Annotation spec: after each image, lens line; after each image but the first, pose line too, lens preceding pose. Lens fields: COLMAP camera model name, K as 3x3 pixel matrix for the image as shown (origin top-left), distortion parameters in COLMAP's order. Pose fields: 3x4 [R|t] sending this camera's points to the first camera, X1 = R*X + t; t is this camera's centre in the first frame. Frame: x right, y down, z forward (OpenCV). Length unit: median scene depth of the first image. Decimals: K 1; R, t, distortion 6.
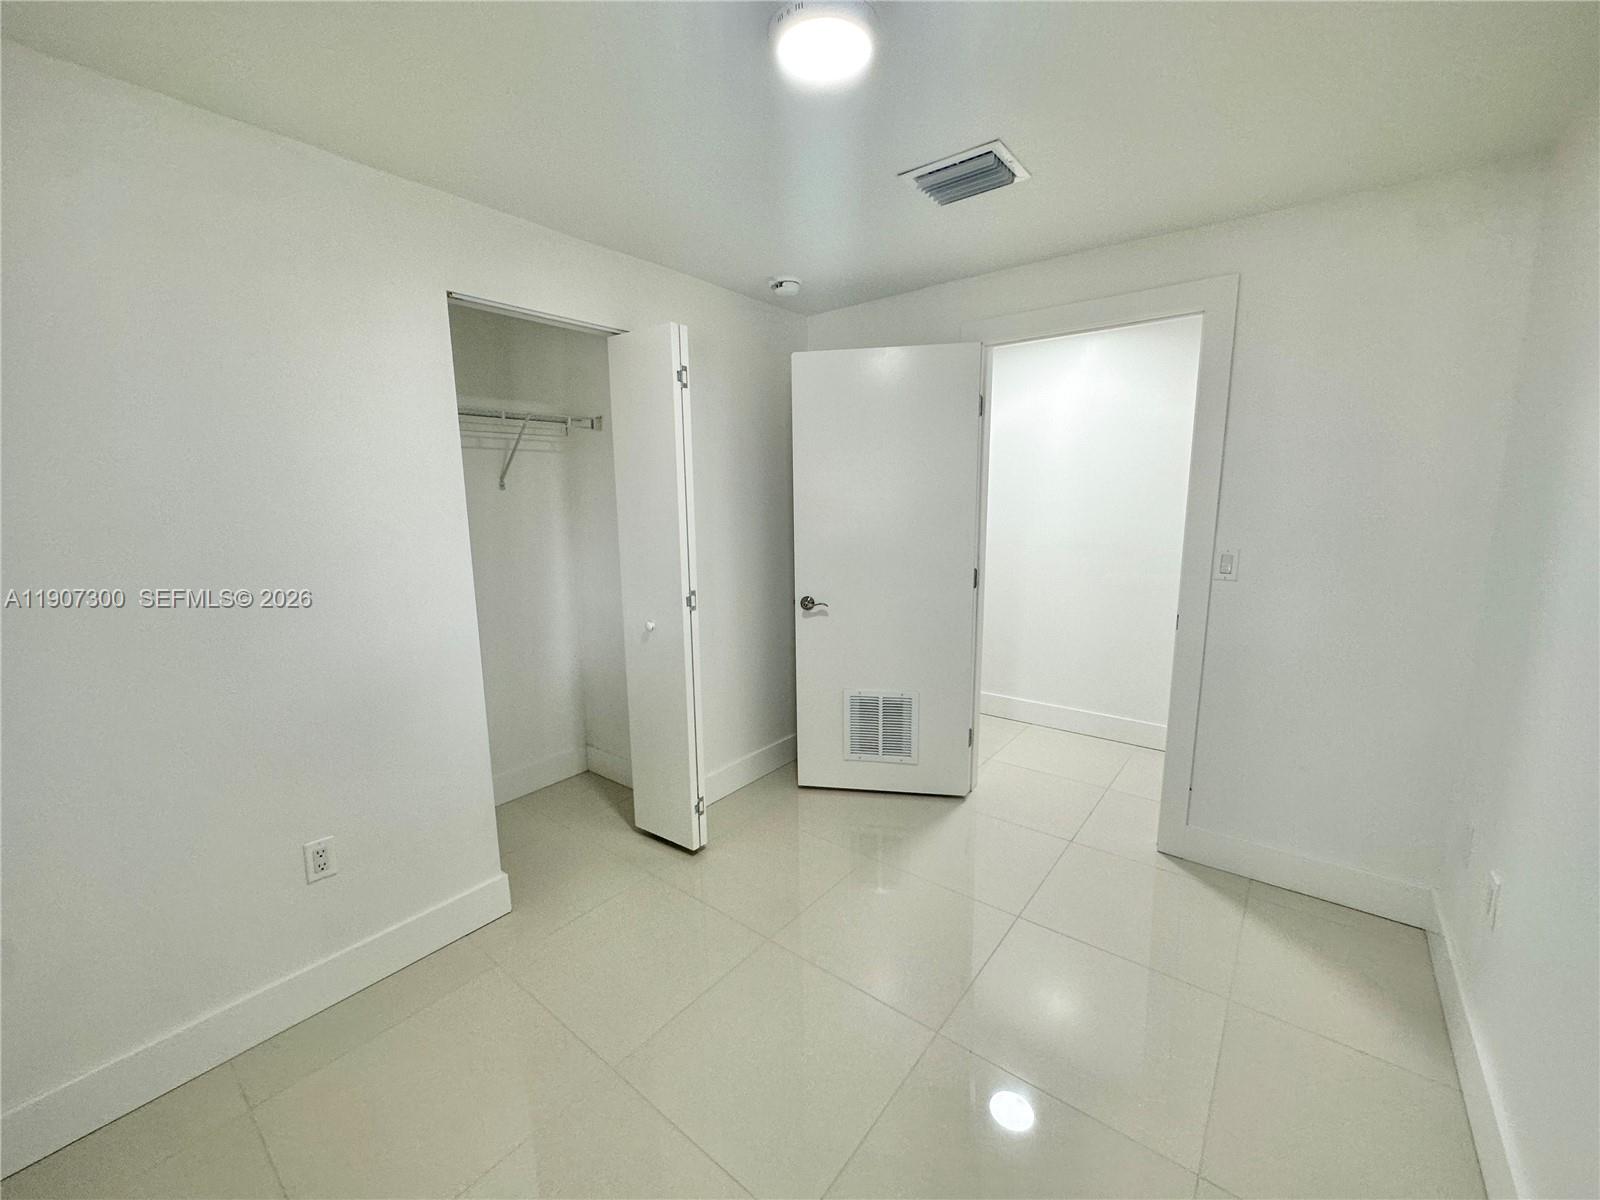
lens RADIAL K [[636.9, 0, 800.0], [0, 636.9, 600.0], [0, 0, 1]] dist [-0.000056, 0.000095]
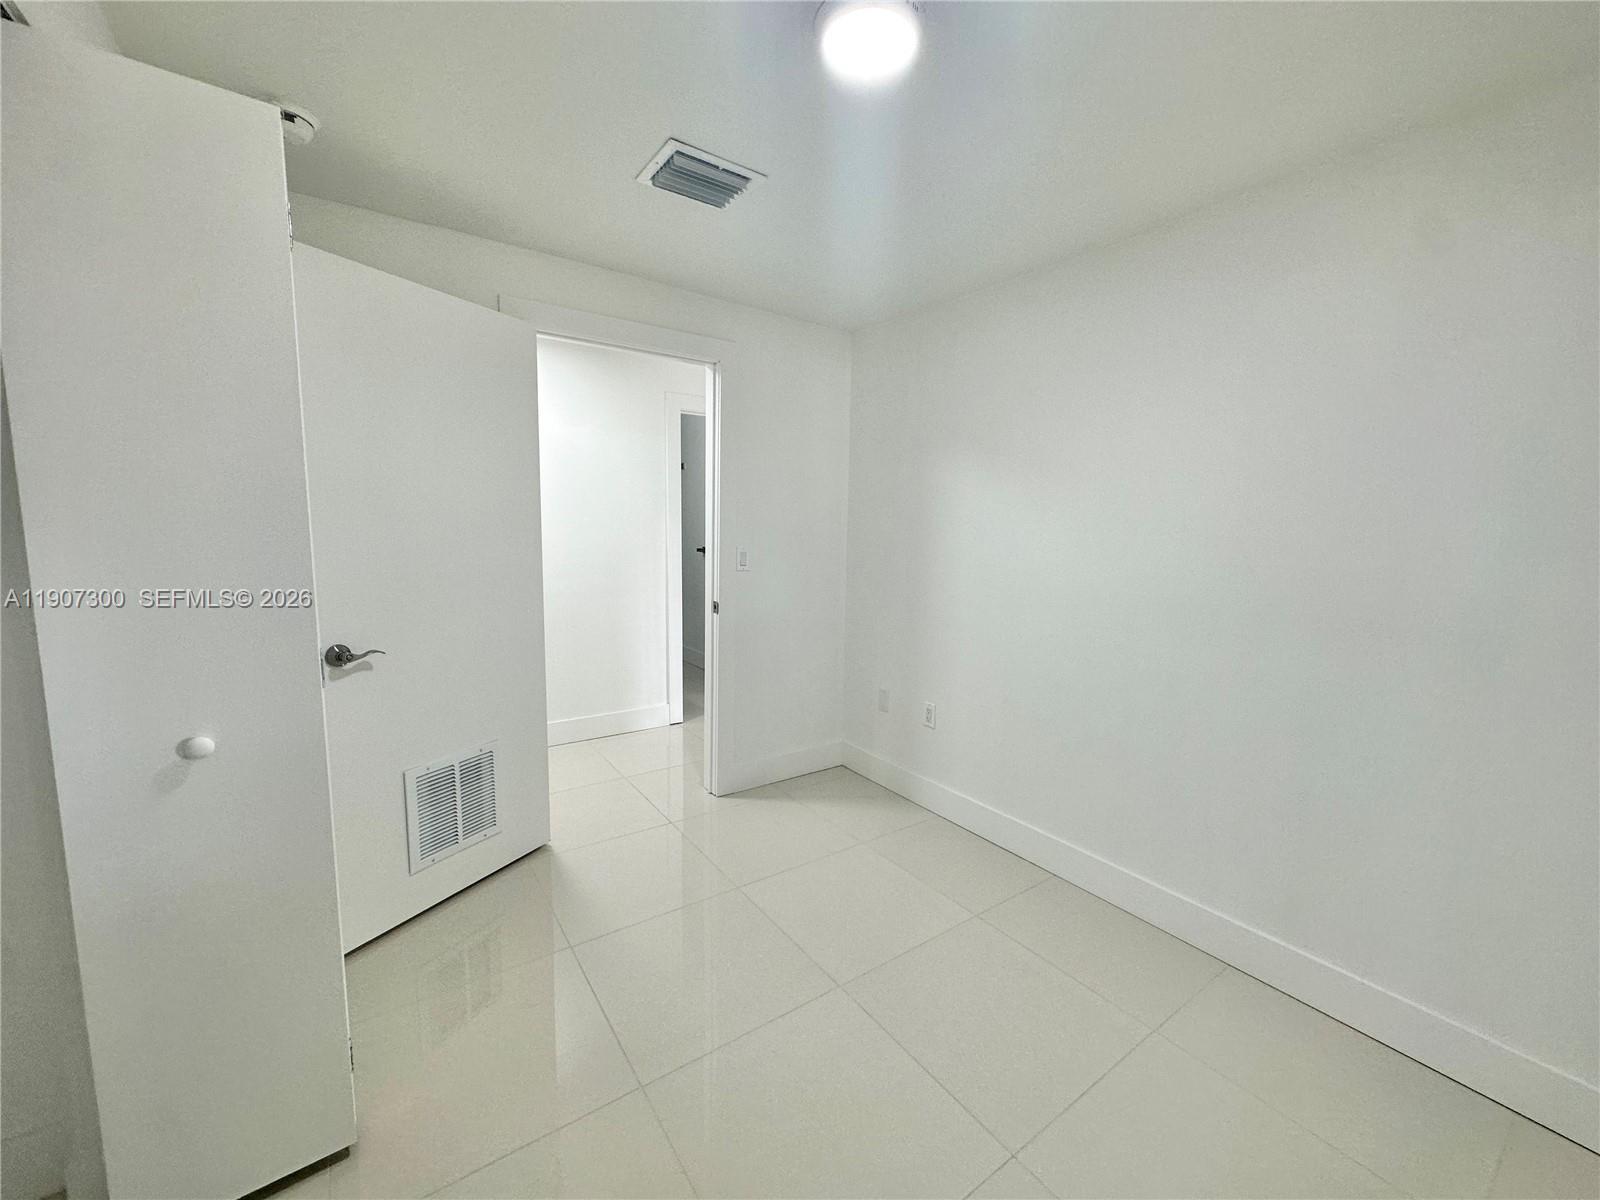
lens RADIAL K [[636.9, 0, 800.0], [0, 636.9, 600.0], [0, 0, 1]] dist [-0.000056, 0.000095]
pose [[0.303550, -0.097283, 0.947836, -0.435145], [0.130809, 0.989610, 0.059678, -0.027419], [-0.943794, 0.105870, 0.313121, 0.372133]]
